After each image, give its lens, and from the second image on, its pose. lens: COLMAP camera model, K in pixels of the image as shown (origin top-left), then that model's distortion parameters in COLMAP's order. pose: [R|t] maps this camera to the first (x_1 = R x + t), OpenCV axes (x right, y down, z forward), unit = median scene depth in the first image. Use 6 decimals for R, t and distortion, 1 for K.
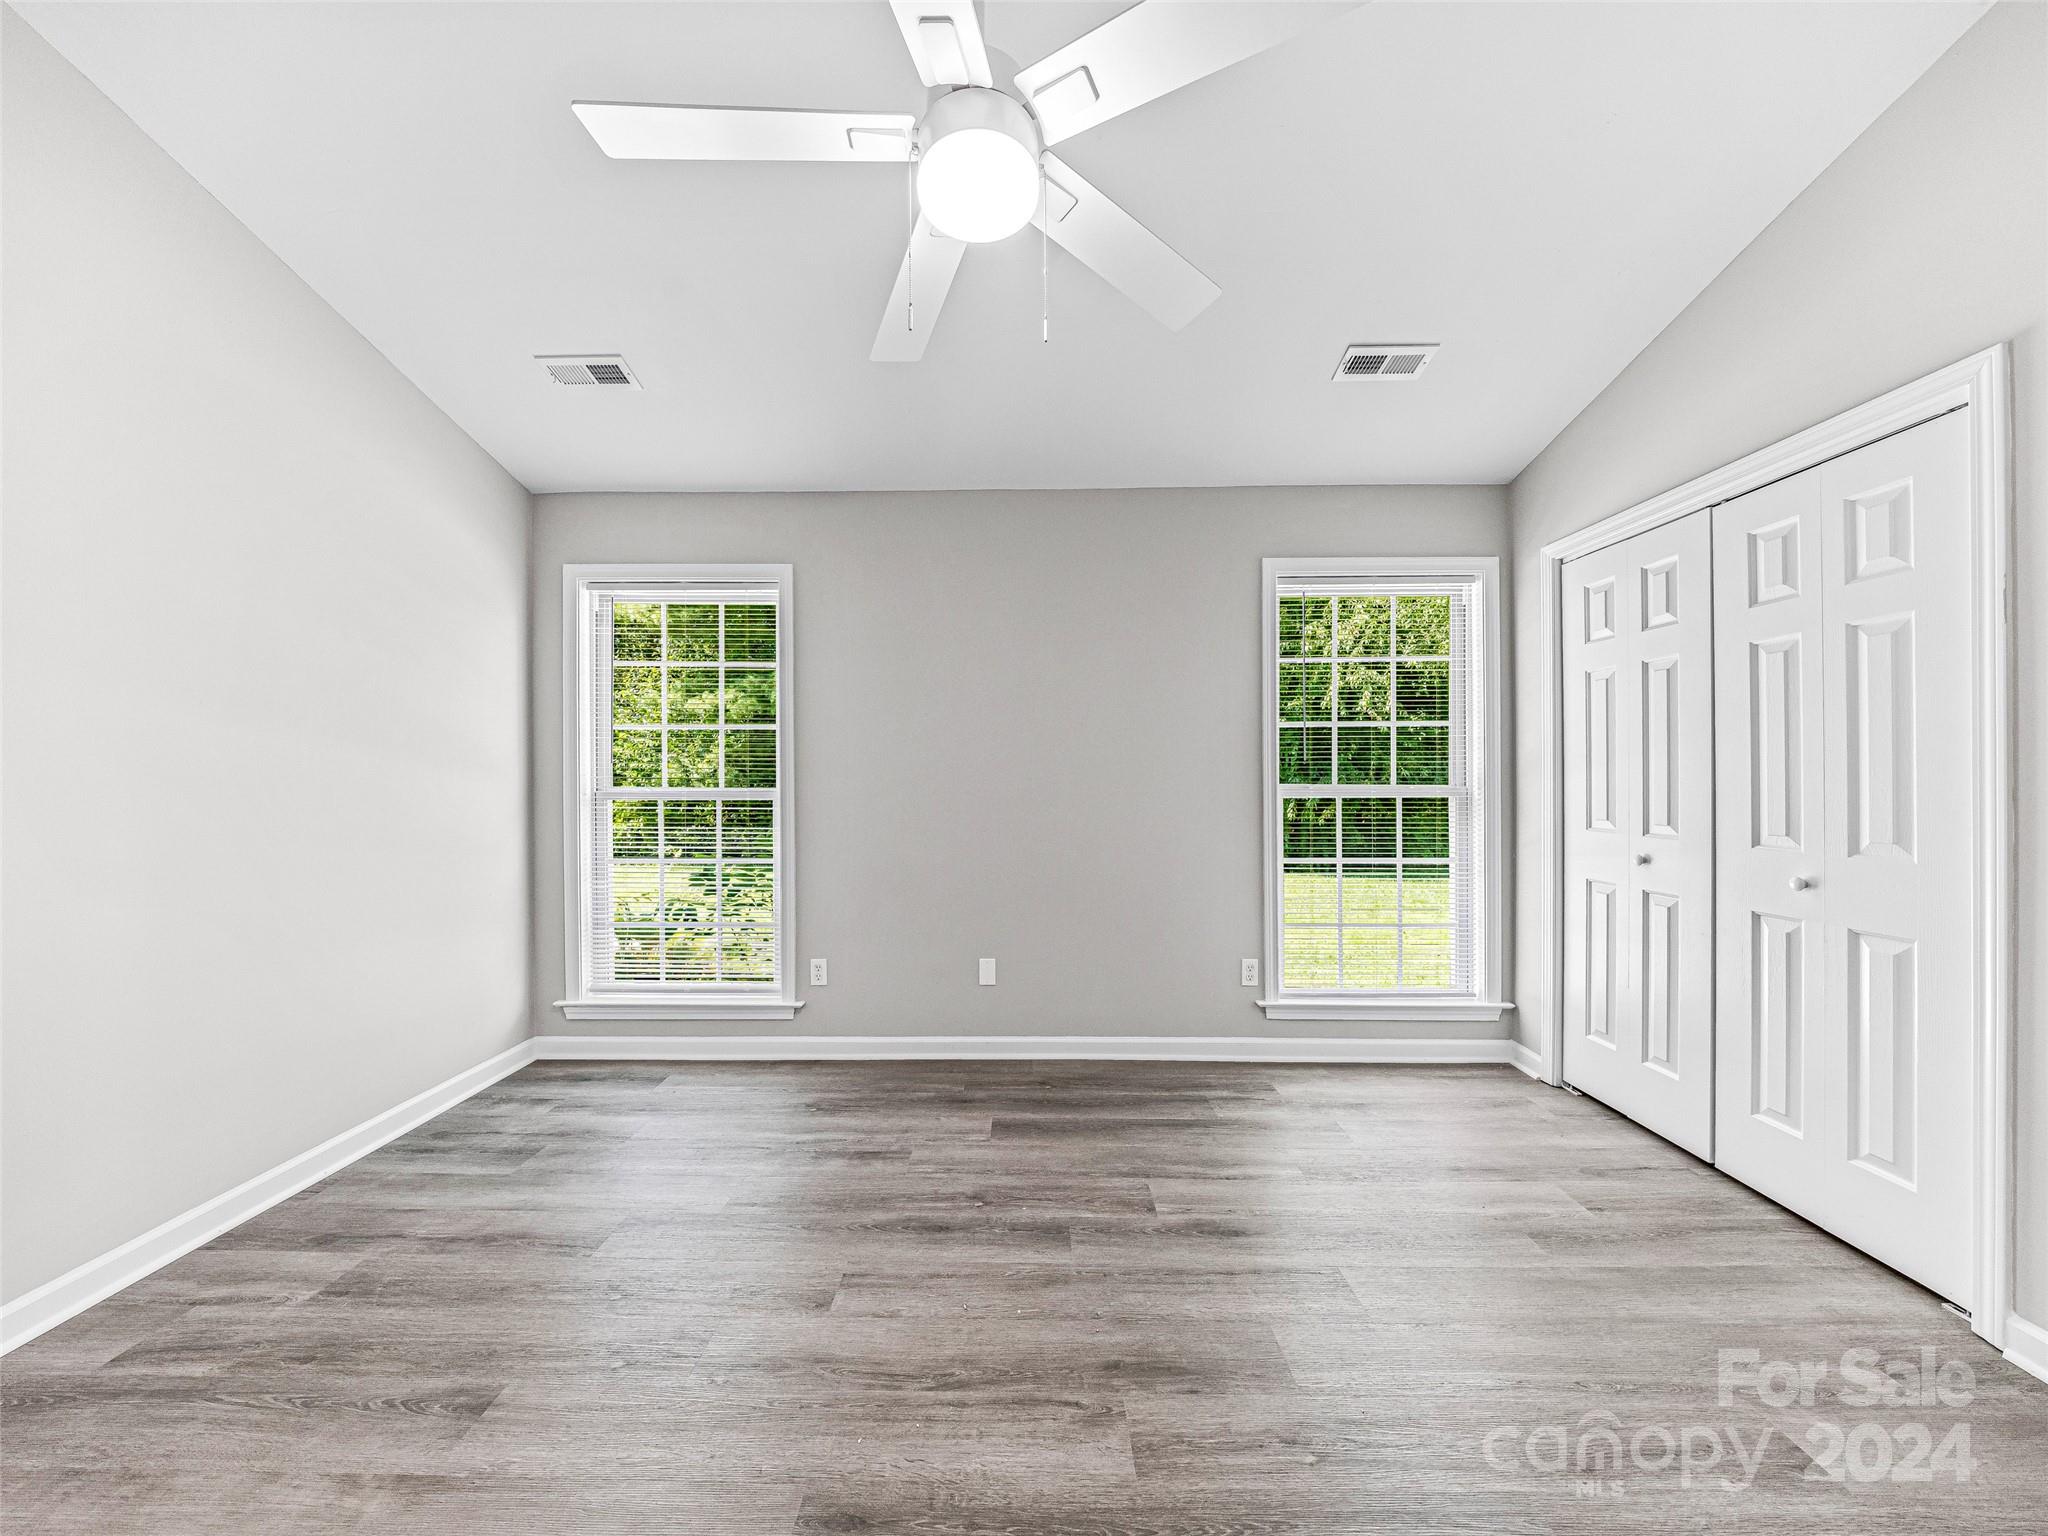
lens RADIAL K [[717.6, 0, 1012.4], [0, 717.6, 777.6], [0, 0, 1]] dist [-0.000698, -0.002865]
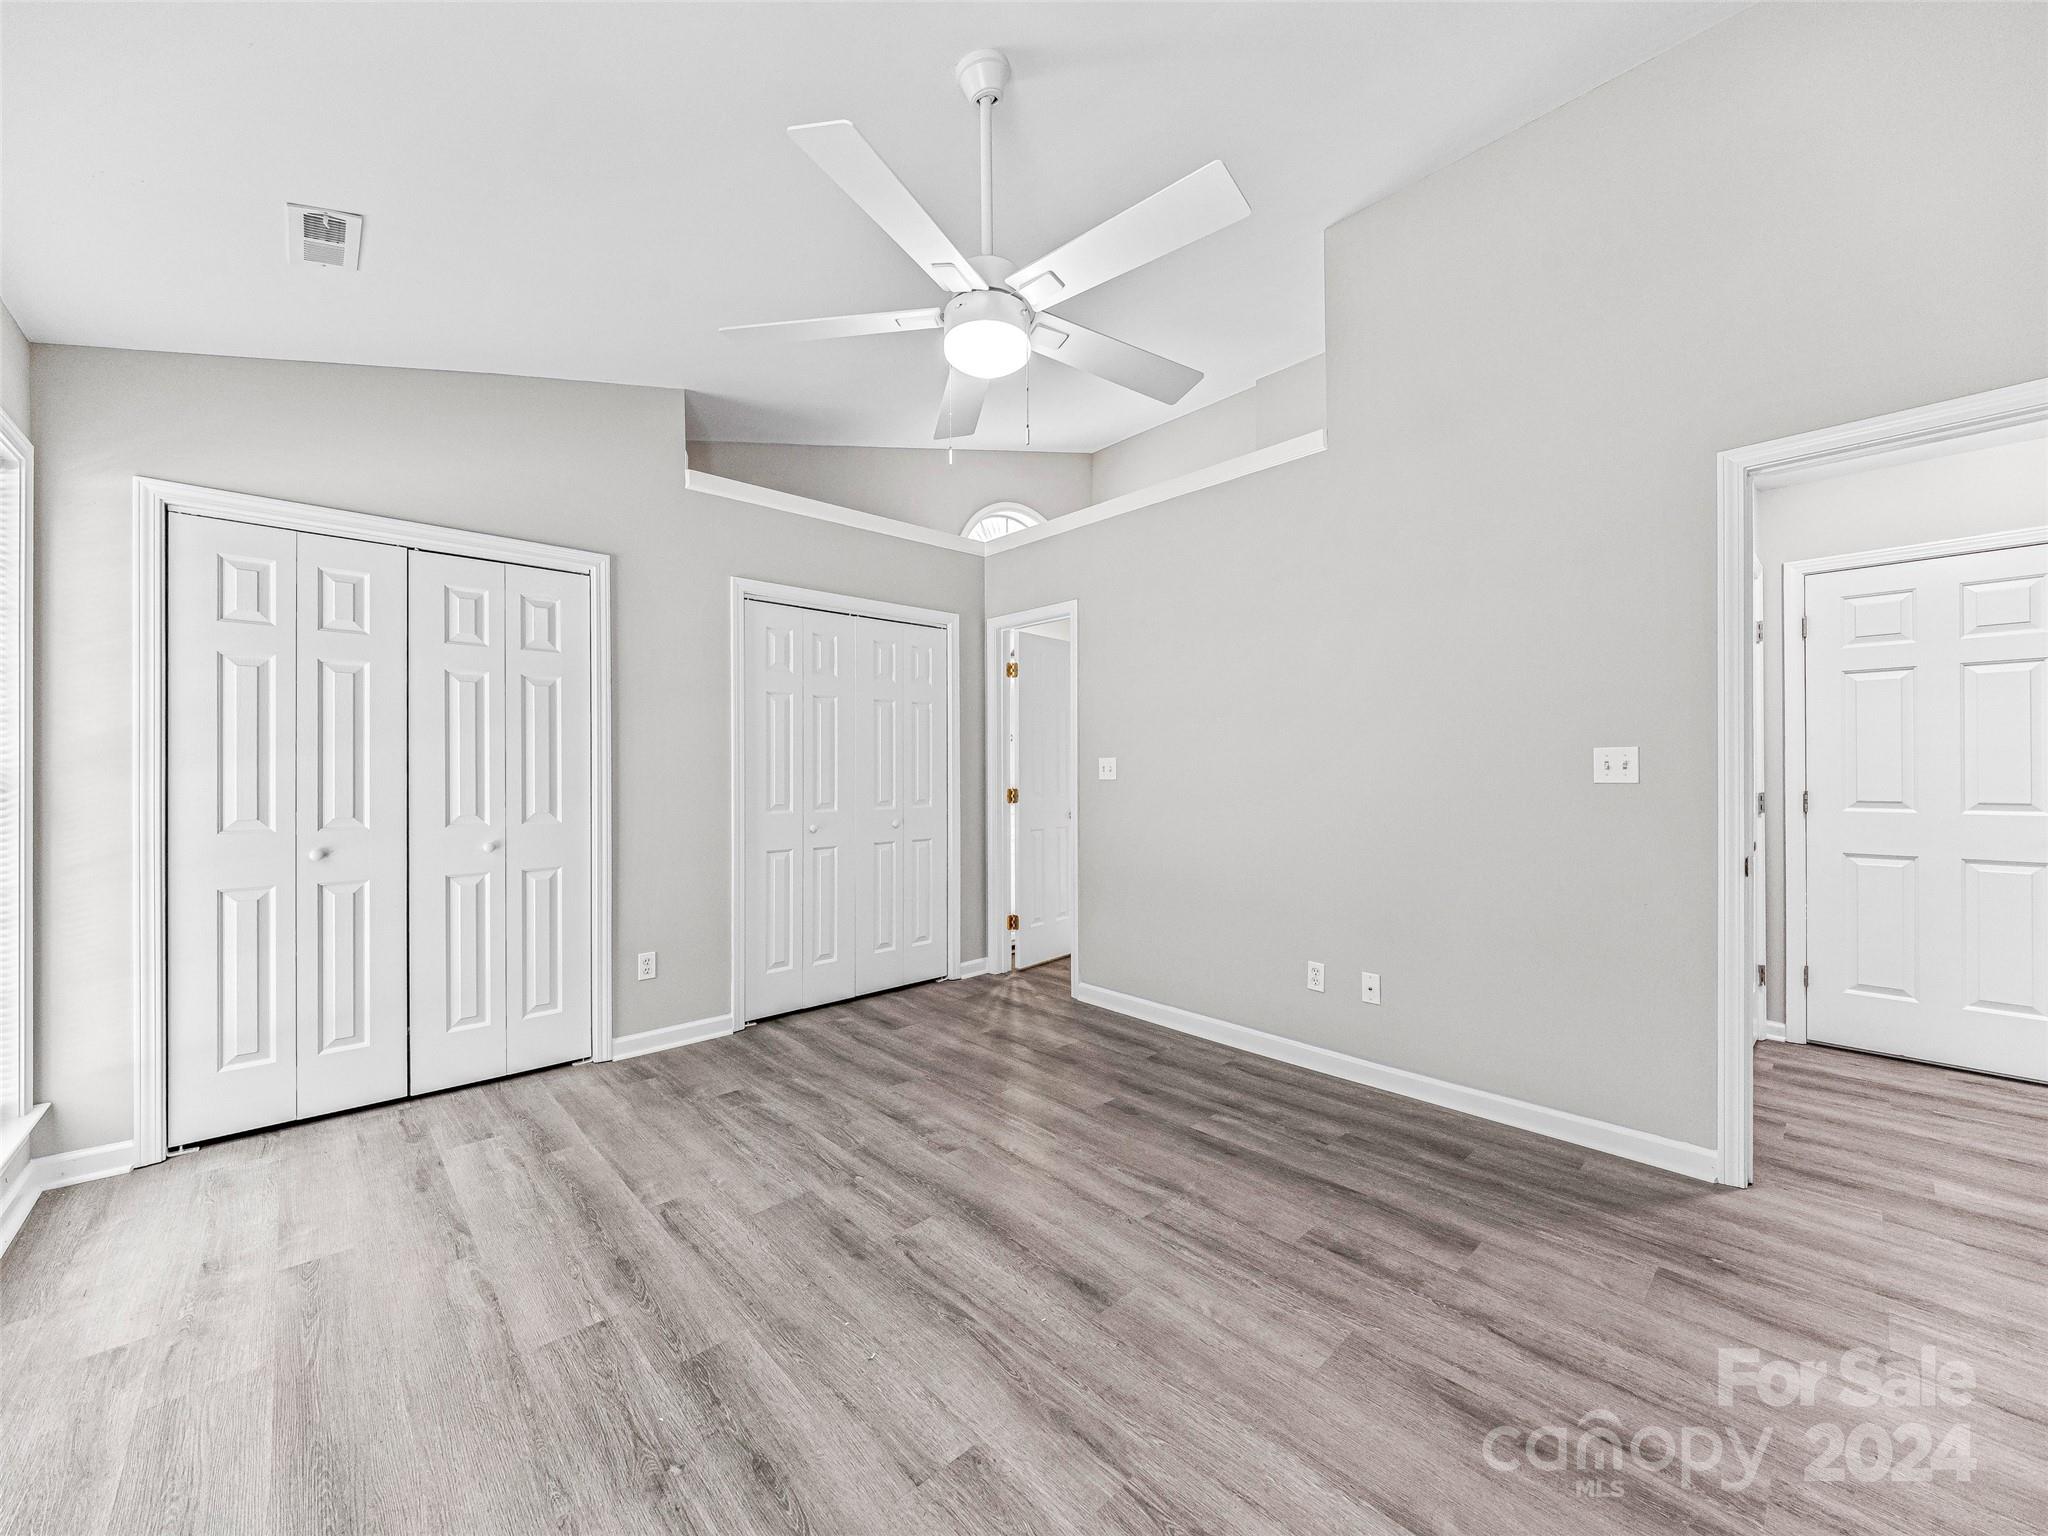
lens RADIAL K [[789.5, 0, 1024.0], [0, 789.5, 768.0], [0, 0, 1]] dist [-0.000511, -0.000307]
pose [[-0.697777, 0.006909, 0.716282, -0.601161], [0.004510, 0.999976, -0.005252, 0.001883], [-0.716301, -0.000434, -0.697791, 1.021712]]
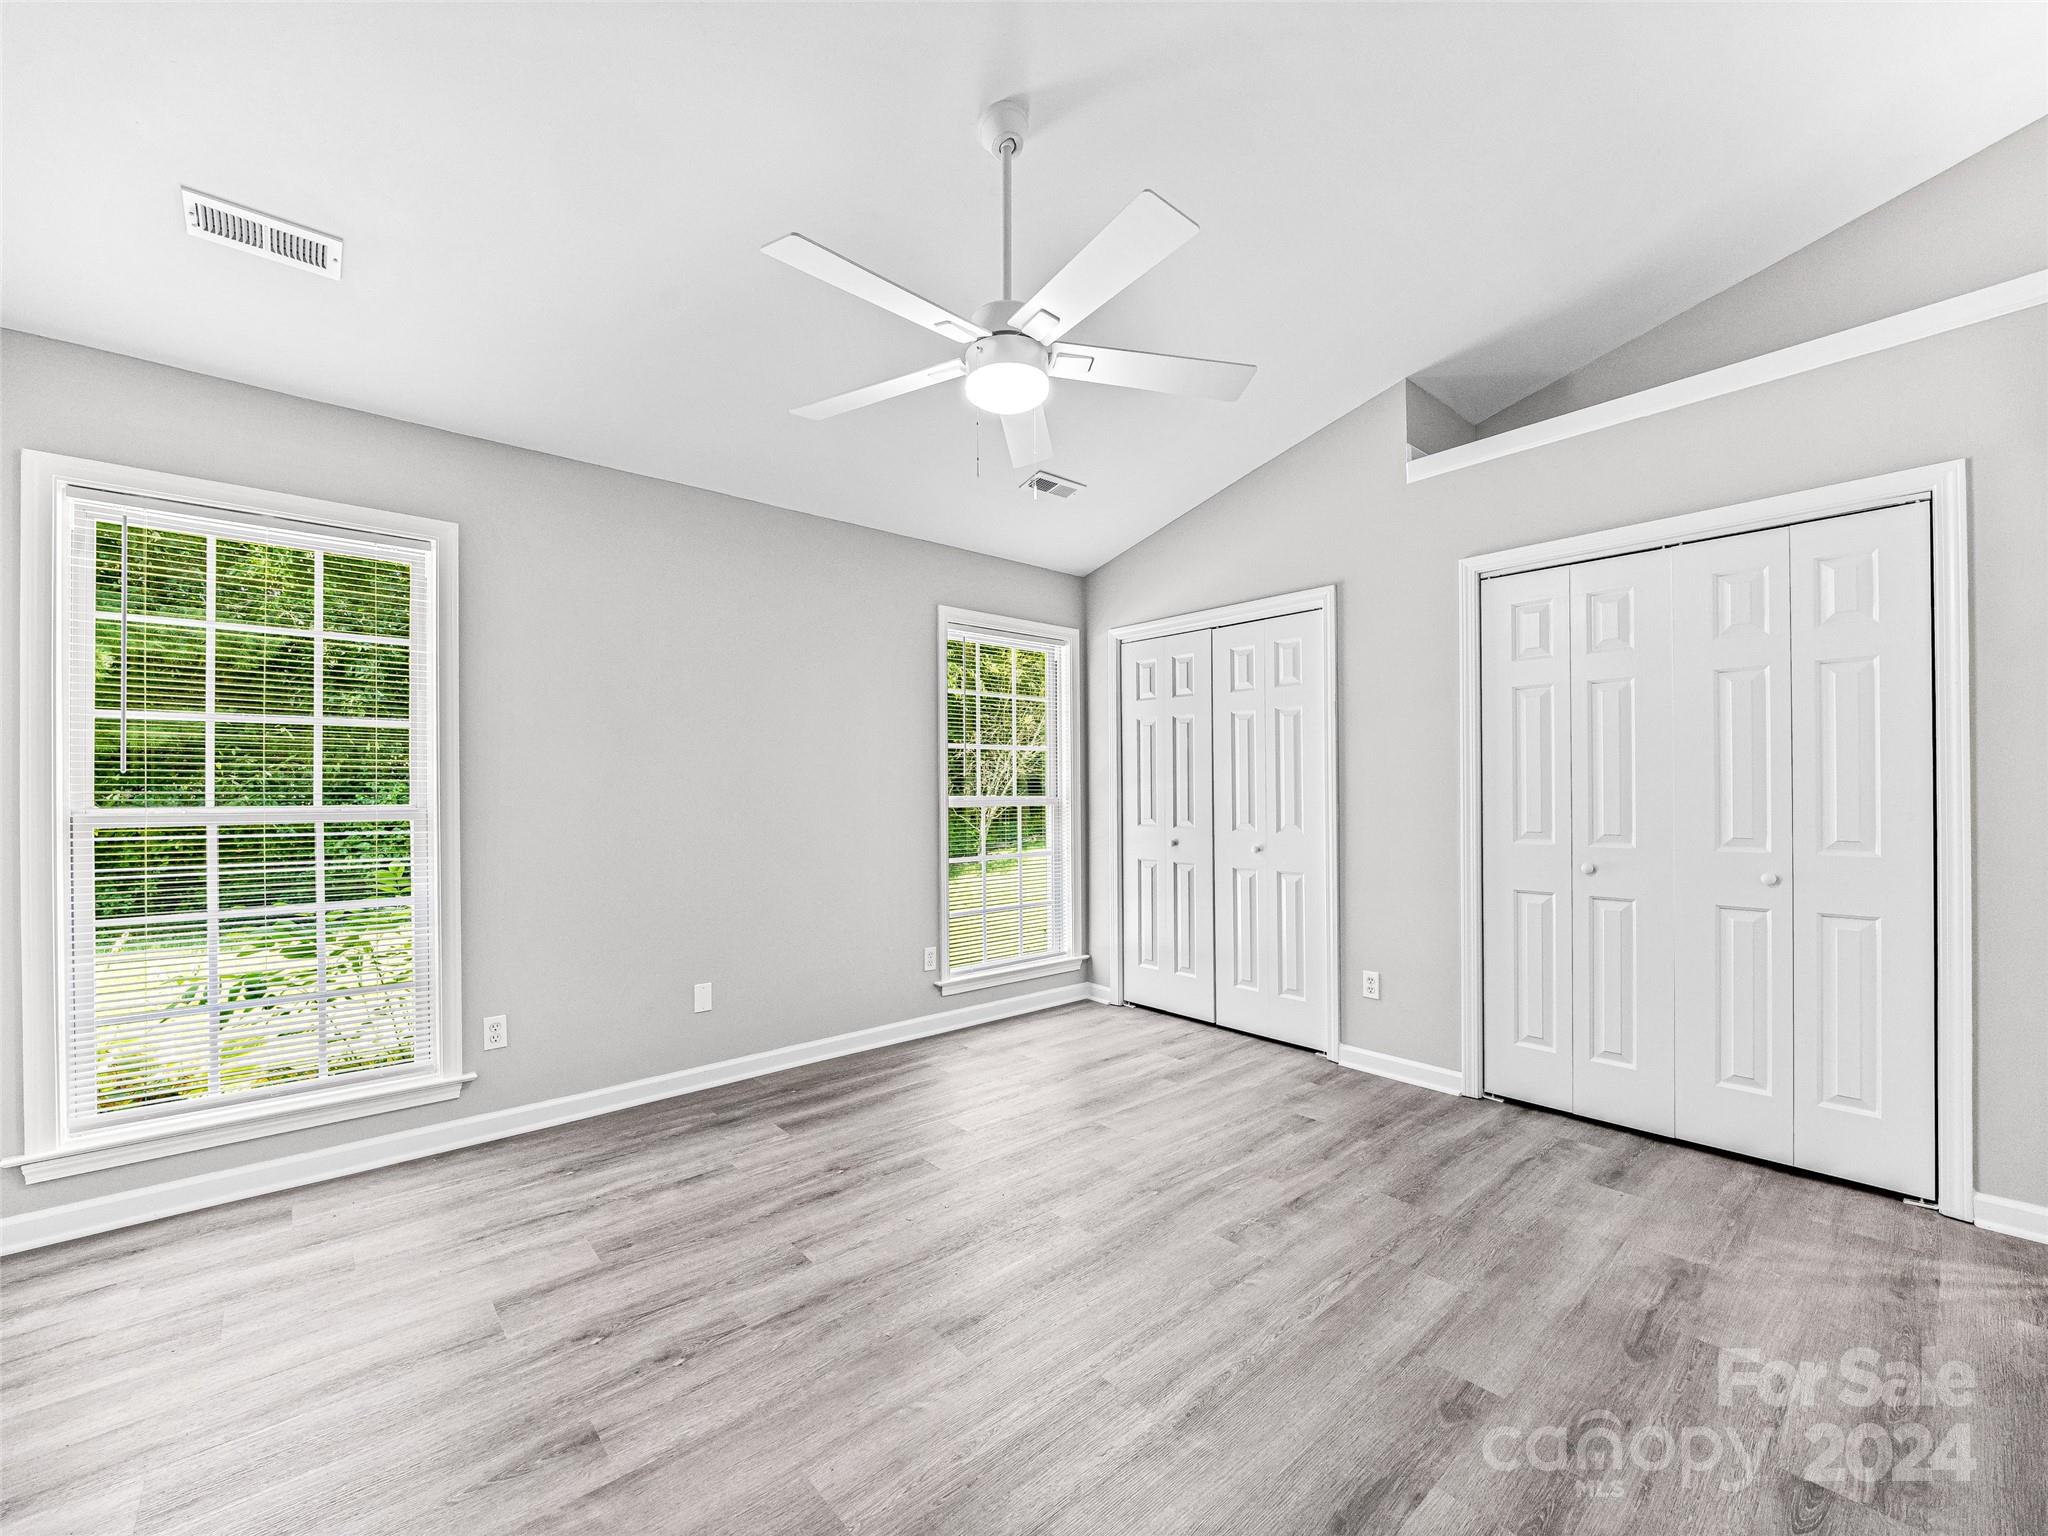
lens RADIAL K [[853.5, 0, 1014.6], [0, 853.5, 777.5], [0, 0, 1]] dist [0.009273, -0.007978]
pose [[0.741169, 0.008579, 0.671264, -0.609056], [0.001386, 0.999897, -0.014309, -0.002094], [-0.671317, 0.011535, 0.741081, -0.146365]]
